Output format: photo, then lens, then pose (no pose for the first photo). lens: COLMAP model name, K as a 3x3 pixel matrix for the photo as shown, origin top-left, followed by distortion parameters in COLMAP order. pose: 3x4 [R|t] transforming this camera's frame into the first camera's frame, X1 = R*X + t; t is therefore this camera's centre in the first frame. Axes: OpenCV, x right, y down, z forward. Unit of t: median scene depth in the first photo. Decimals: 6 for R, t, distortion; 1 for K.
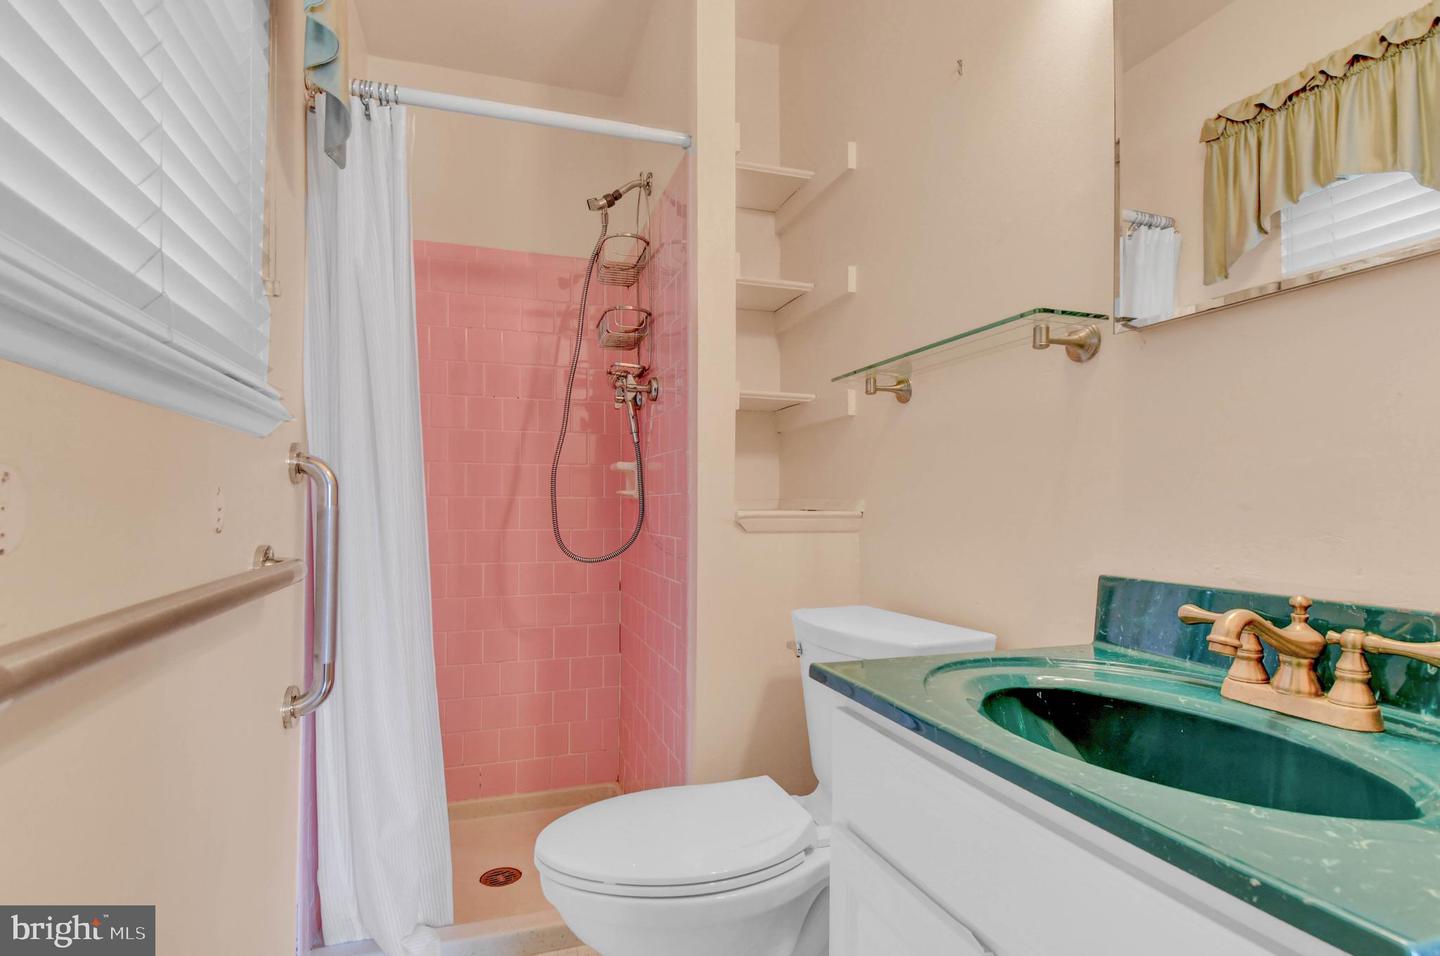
lens RADIAL K [[654.2, 0, 725.6], [0, 654.2, 469.4], [0, 0, 1]] dist [-0.000576, -0.000279]
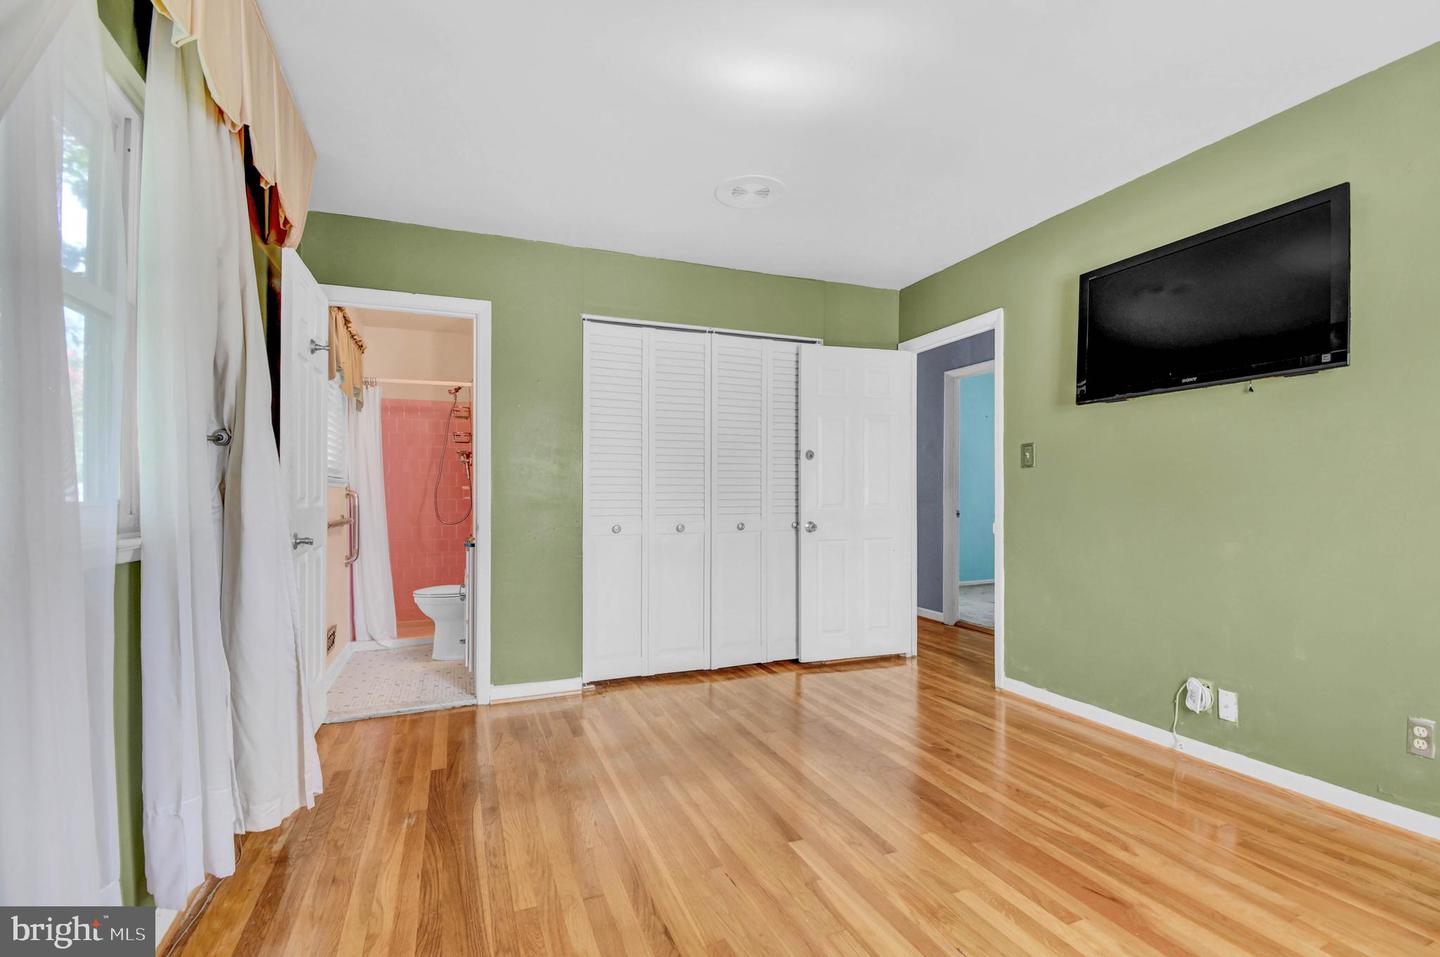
lens RADIAL K [[654.2, 0, 725.6], [0, 654.2, 469.9], [0, 0, 1]] dist [-0.000576, -0.000279]
pose [[0.999712, -0.003052, 0.023821, 1.230585], [0.003007, 0.999994, 0.001891, -0.120841], [-0.023827, -0.001819, 0.999714, -2.444015]]
